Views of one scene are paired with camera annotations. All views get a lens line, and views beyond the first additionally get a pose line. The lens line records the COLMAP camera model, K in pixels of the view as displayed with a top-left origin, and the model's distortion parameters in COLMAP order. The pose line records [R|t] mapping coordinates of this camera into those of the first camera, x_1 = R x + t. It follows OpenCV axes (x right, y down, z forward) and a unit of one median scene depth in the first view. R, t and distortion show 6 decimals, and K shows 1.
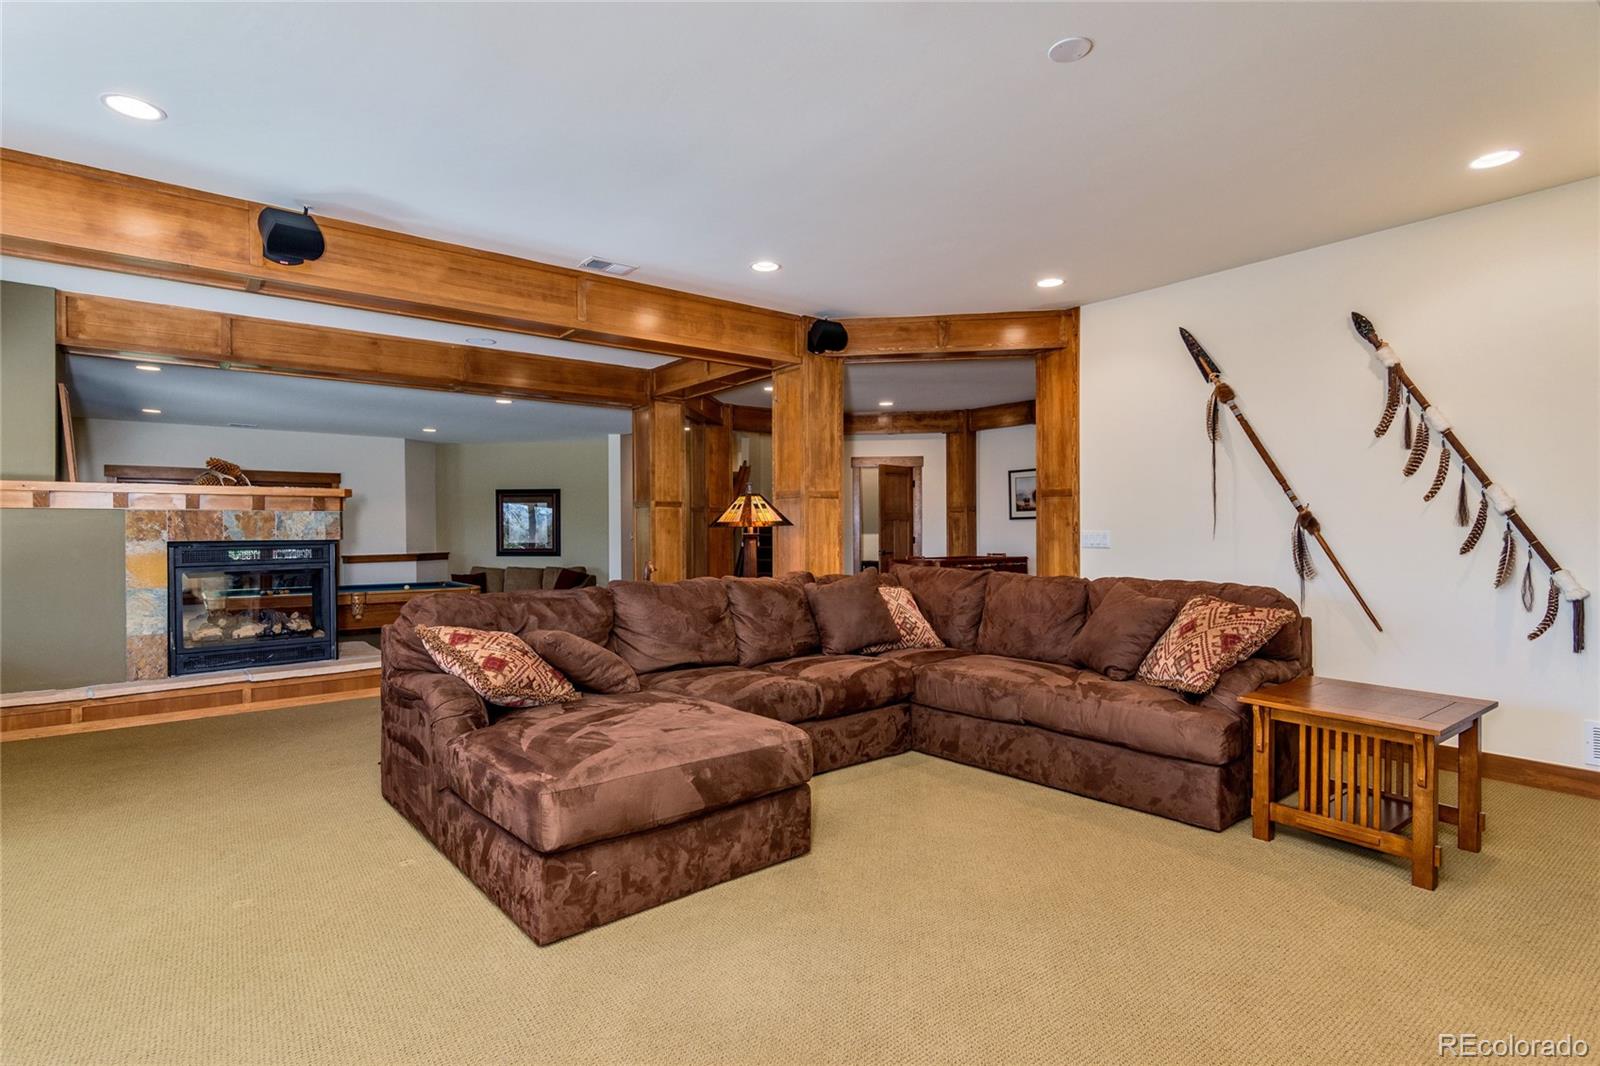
lens RADIAL K [[760.1, 0, 791.3], [0, 760.1, 526.1], [0, 0, 1]] dist [0.020571, -0.001370]
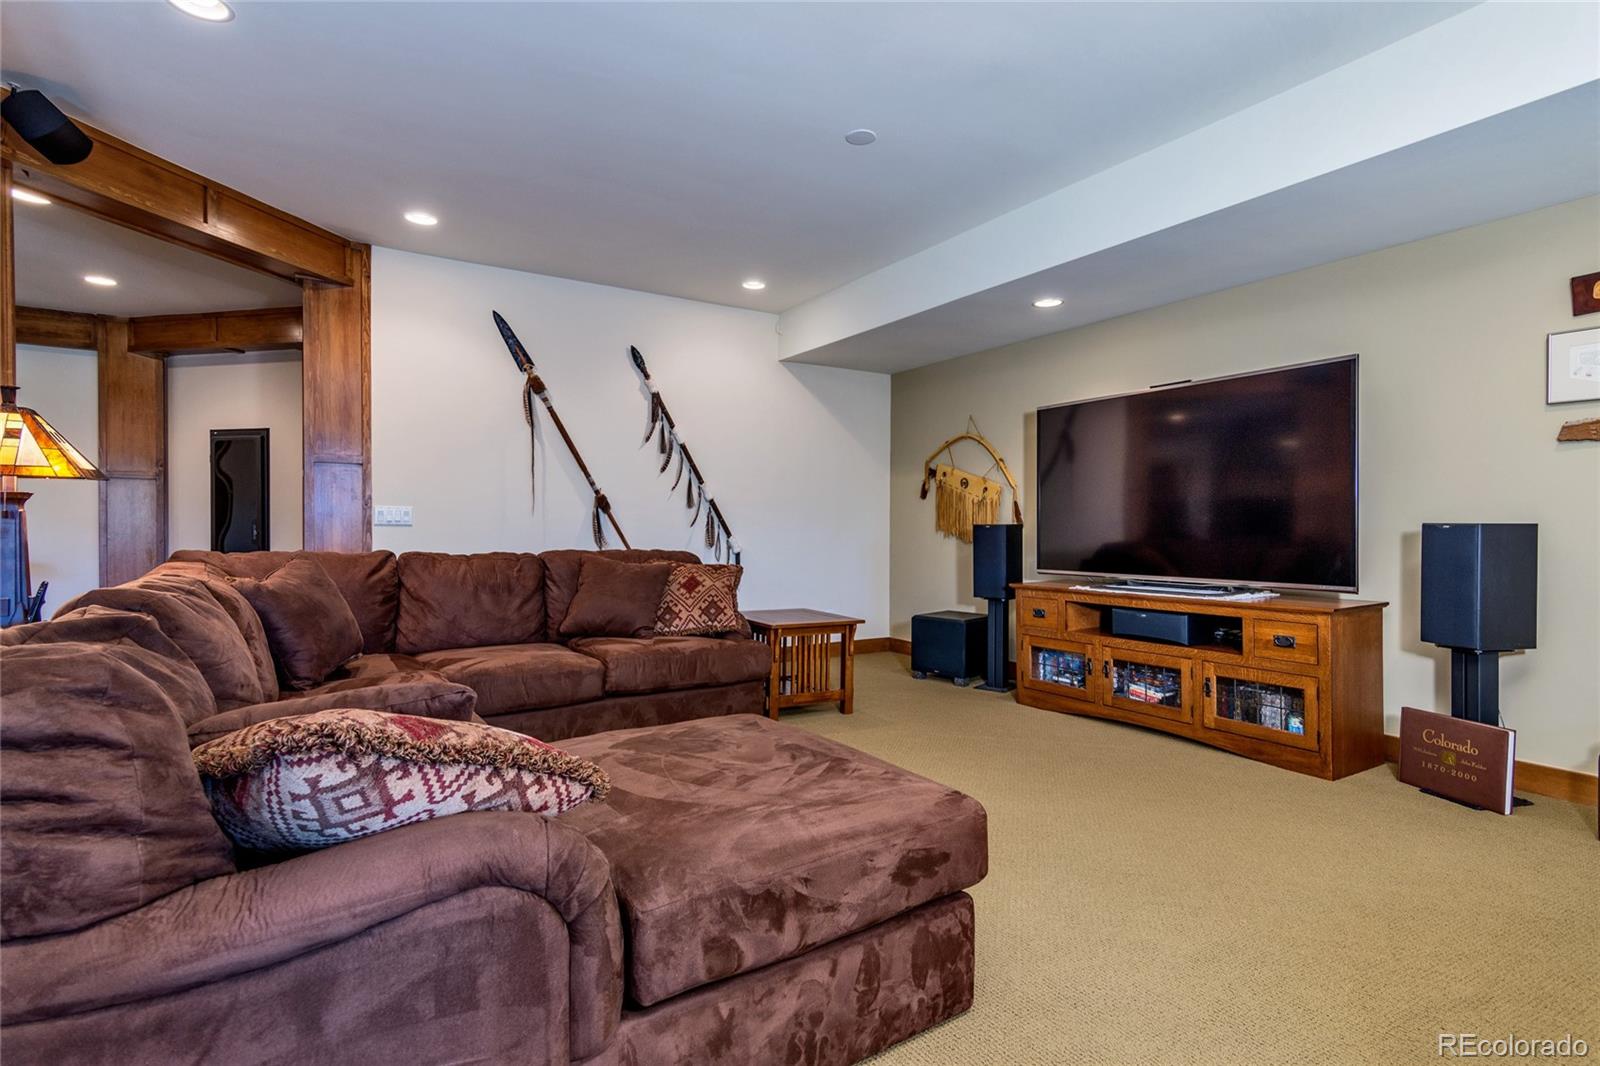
lens RADIAL K [[760.1, 0, 791.3], [0, 760.1, 526.1], [0, 0, 1]] dist [0.020571, -0.001370]
pose [[0.162824, 0.006014, 0.986637, -0.503068], [-0.014243, 0.999892, -0.003744, 0.032297], [-0.986552, -0.013443, 0.162892, 0.493796]]
